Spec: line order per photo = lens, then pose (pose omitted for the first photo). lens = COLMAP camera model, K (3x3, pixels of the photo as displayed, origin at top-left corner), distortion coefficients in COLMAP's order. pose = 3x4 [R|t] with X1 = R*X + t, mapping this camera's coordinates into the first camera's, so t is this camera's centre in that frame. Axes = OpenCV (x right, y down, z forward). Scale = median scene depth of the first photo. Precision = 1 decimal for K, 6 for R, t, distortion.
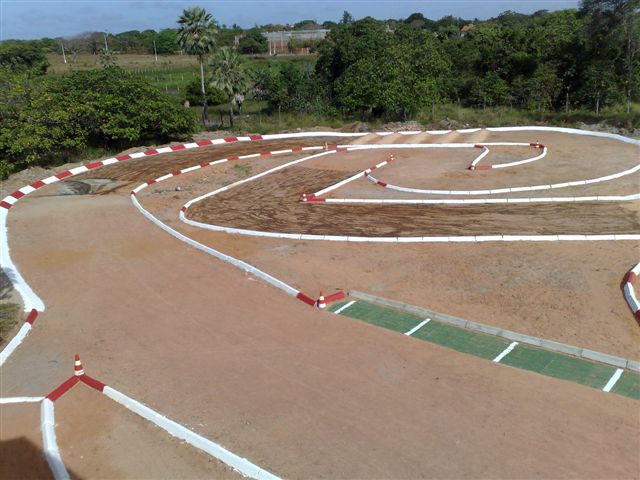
lens RADIAL K [[604.7, 0, 322.6], [0, 604.7, 241.0], [0, 0, 1]] dist [0.139216, -0.265993]
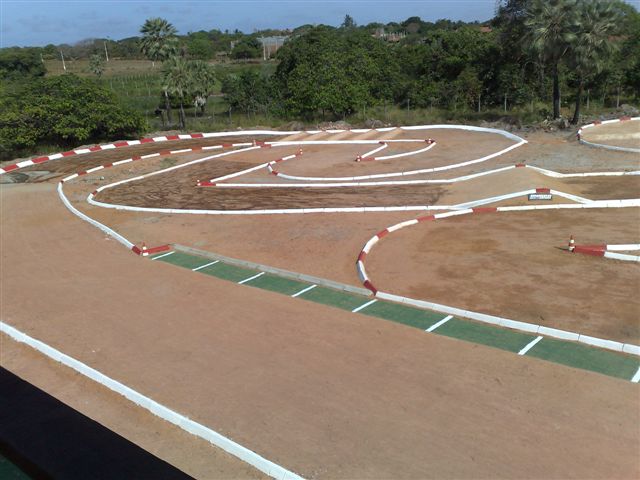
lens RADIAL K [[613.6, 0, 353.4], [0, 613.6, 257.6], [0, 0, 1]] dist [0.149137, -0.228239]
pose [[0.999902, -0.008321, -0.011252, 0.193823], [0.008508, 0.999825, 0.016649, 0.038934], [0.011112, -0.016743, 0.999798, -0.152128]]
